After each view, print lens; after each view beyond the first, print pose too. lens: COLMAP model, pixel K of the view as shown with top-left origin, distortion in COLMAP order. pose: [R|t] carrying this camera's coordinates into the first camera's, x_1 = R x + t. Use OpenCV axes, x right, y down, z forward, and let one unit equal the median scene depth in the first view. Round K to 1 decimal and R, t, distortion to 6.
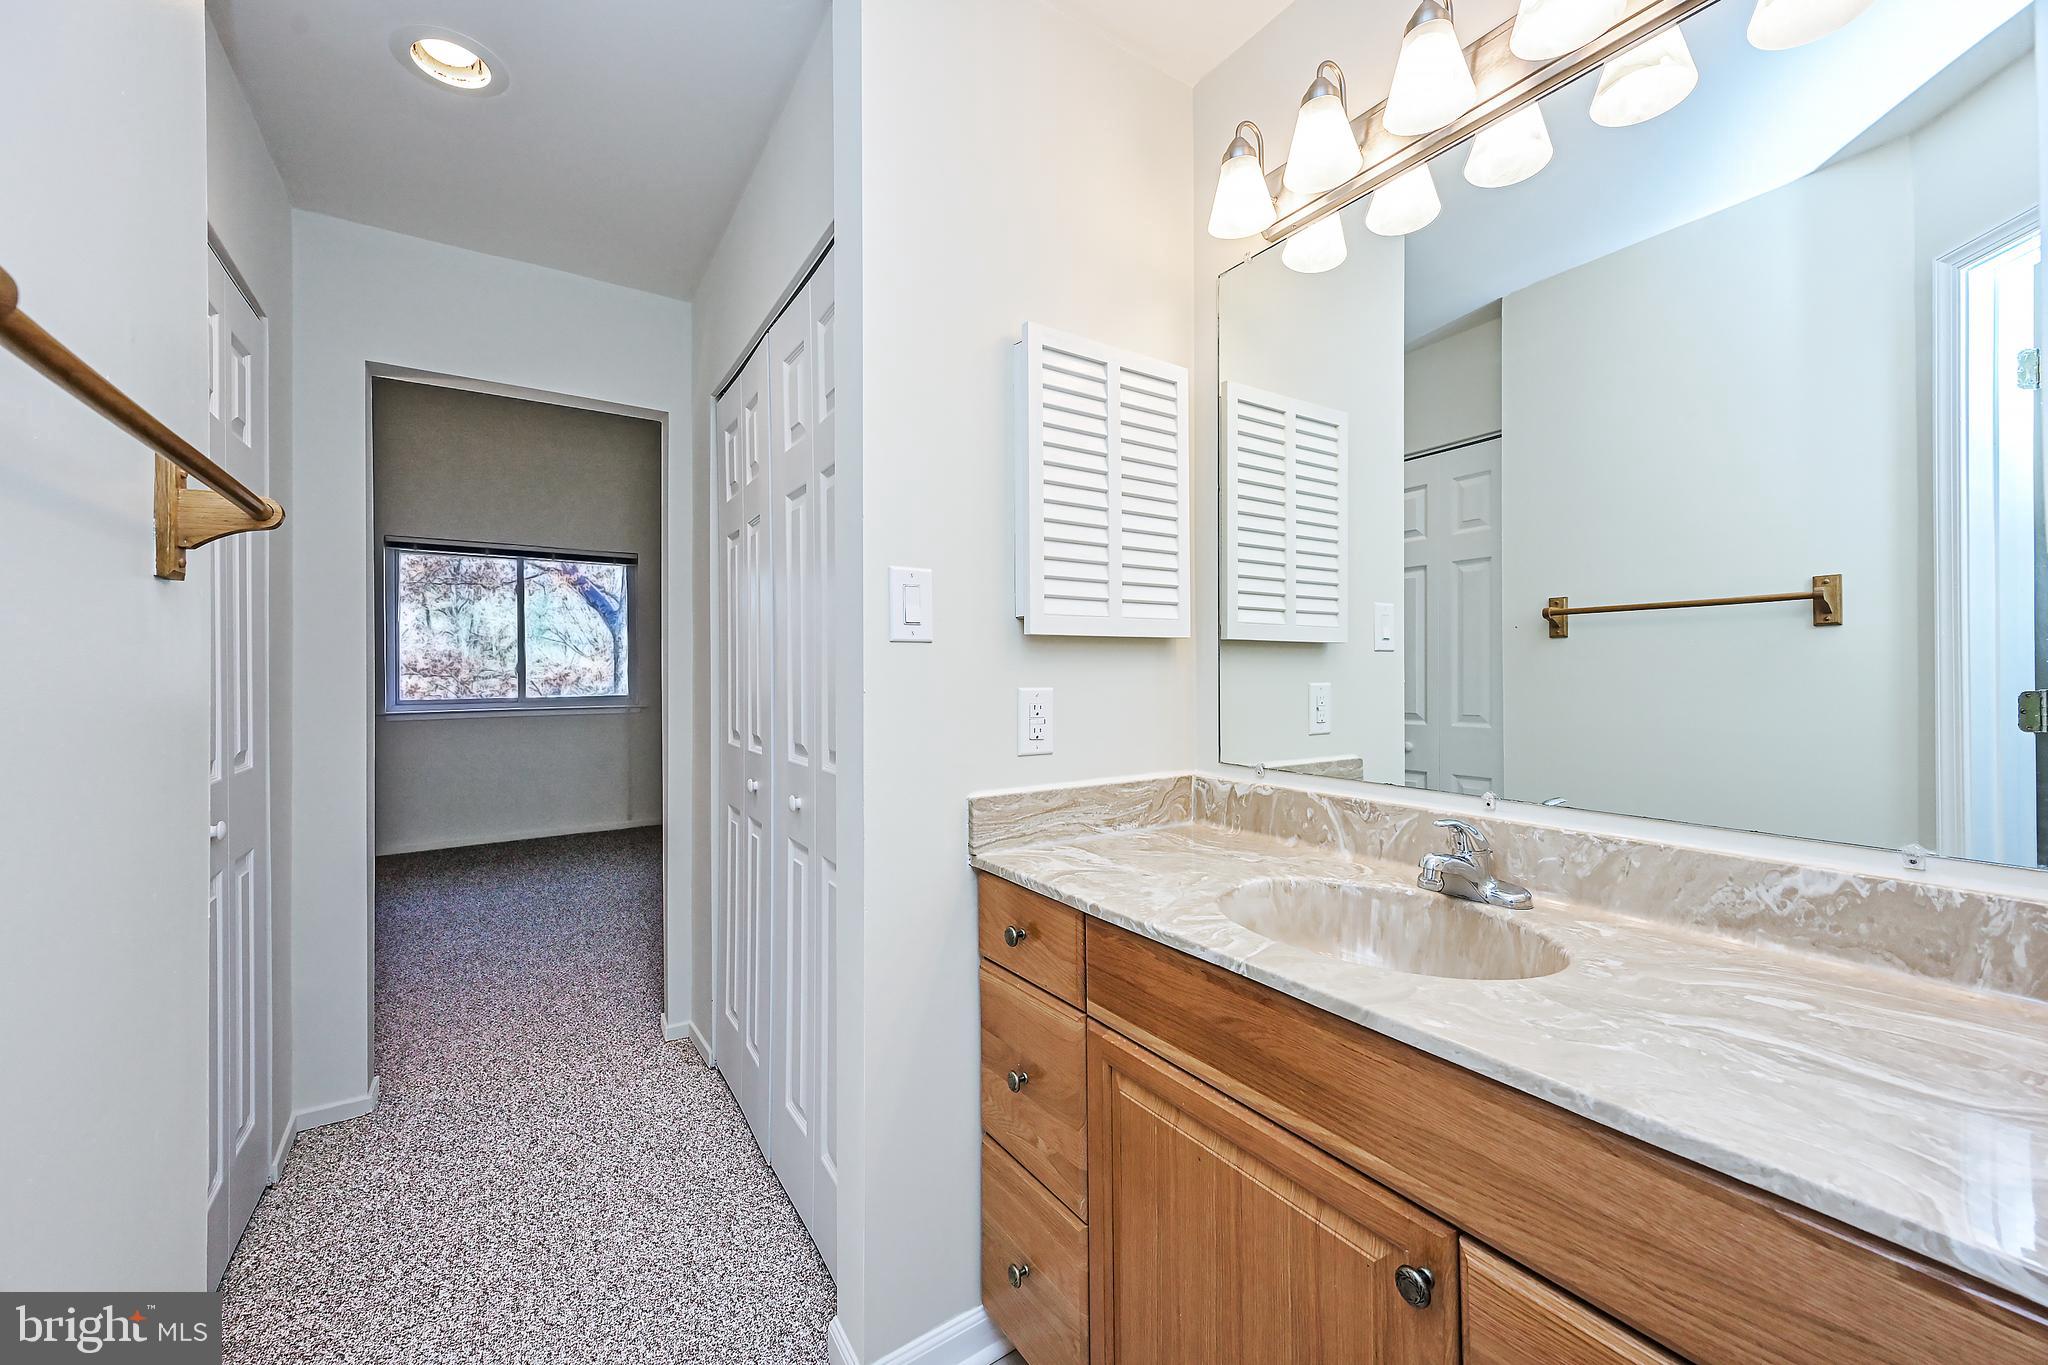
lens RADIAL K [[816.1, 0, 1020.4], [0, 816.1, 680.4], [0, 0, 1]] dist [0.001573, 0.000226]
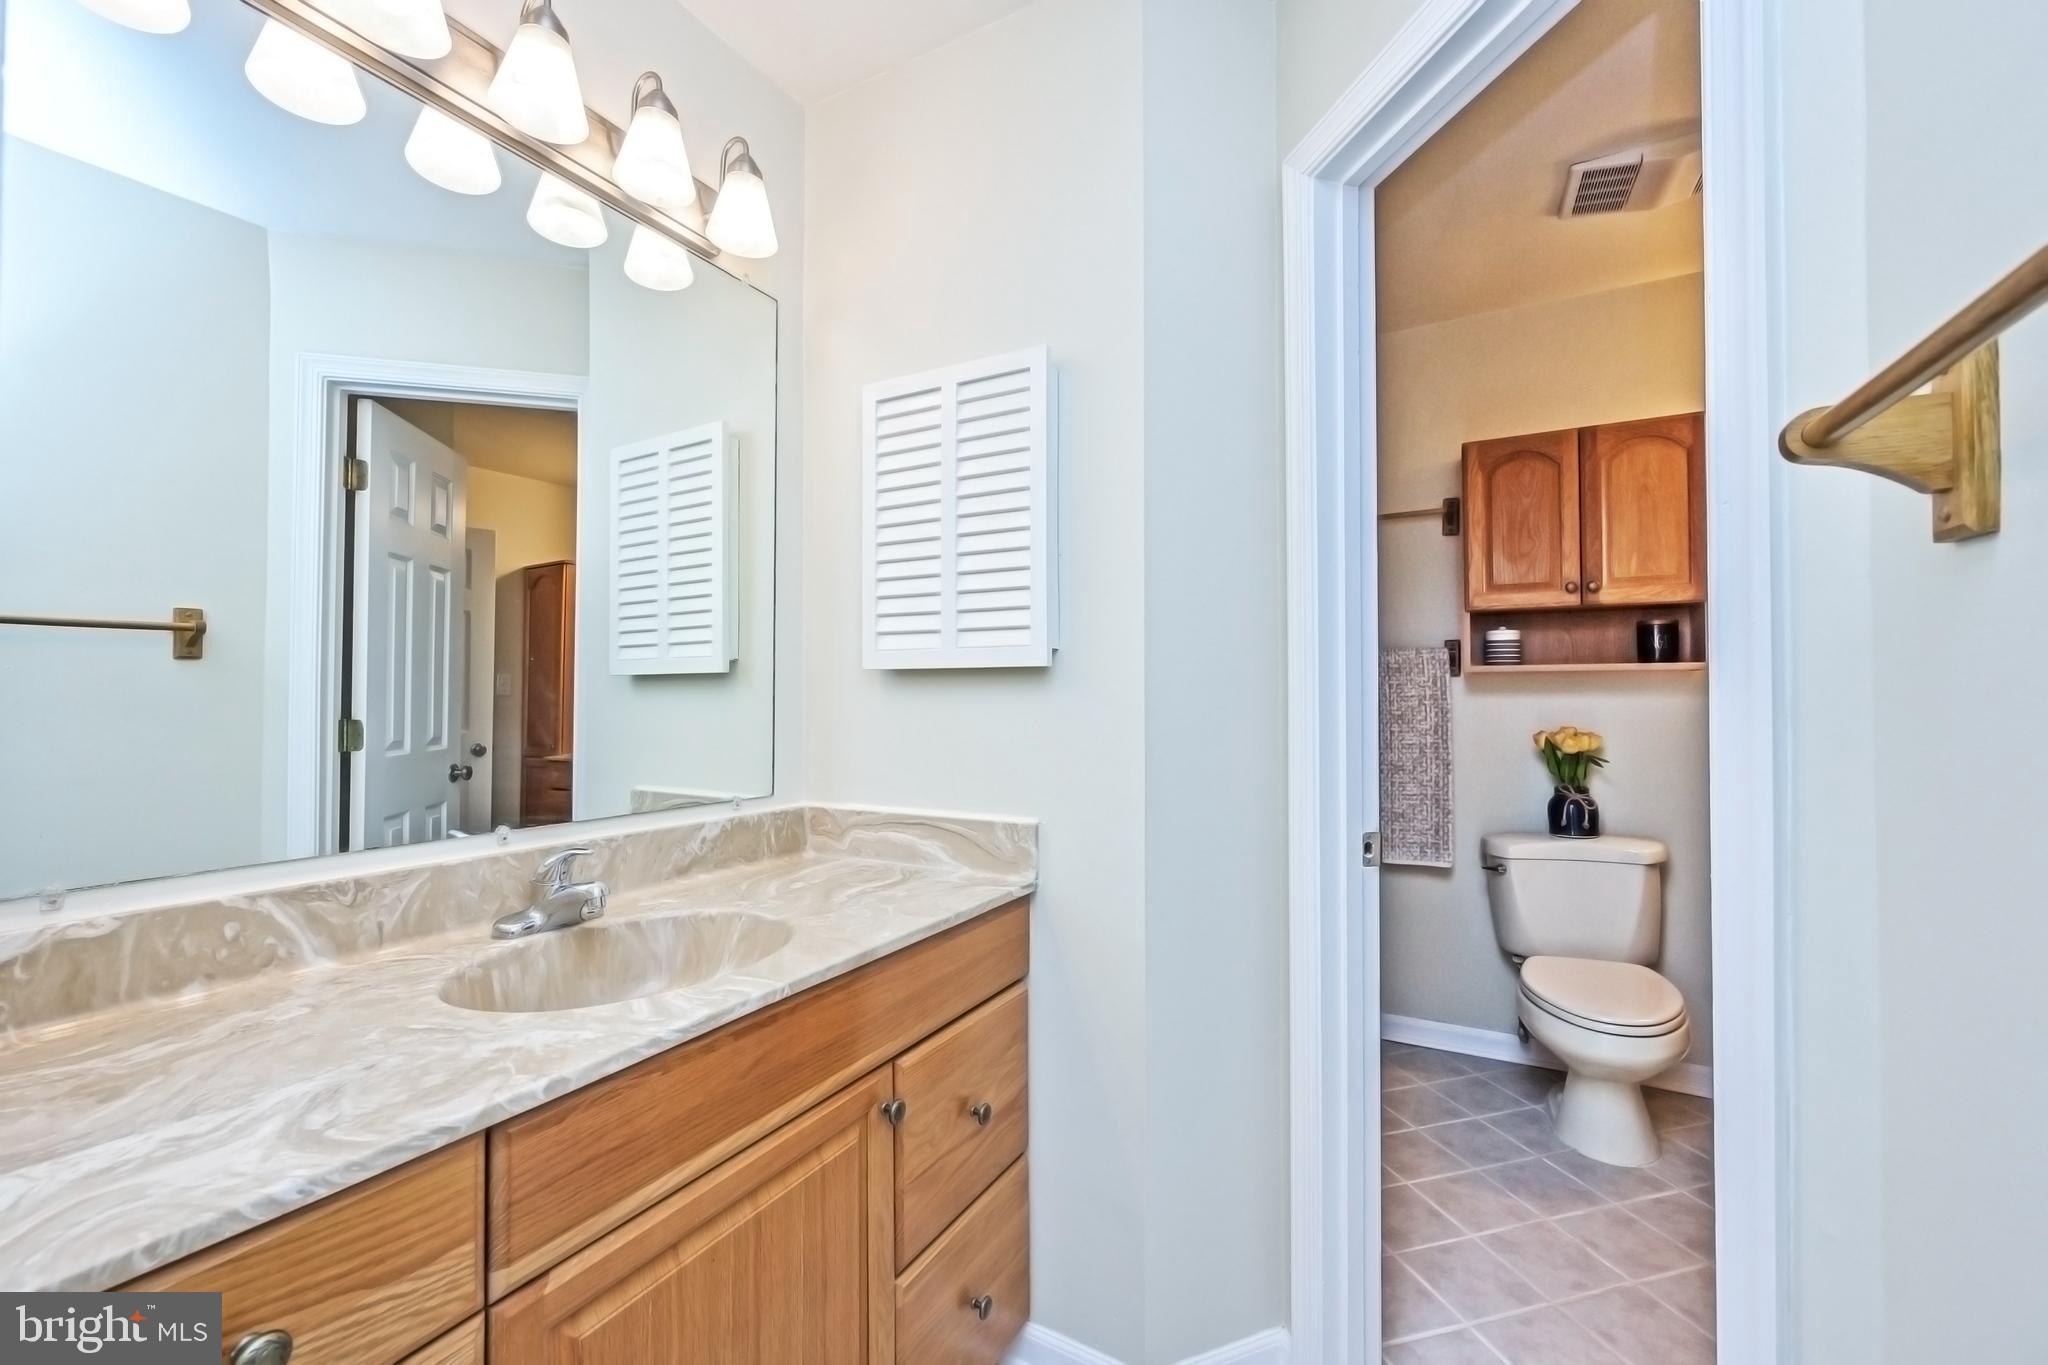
lens RADIAL K [[816.1, 0, 1020.4], [0, 816.1, 680.4], [0, 0, 1]] dist [0.001573, 0.000226]
pose [[-0.463013, 0.022100, 0.886076, -0.648043], [0.014256, 0.999745, -0.017486, -0.013889], [-0.886237, 0.004536, -0.463210, 0.997139]]
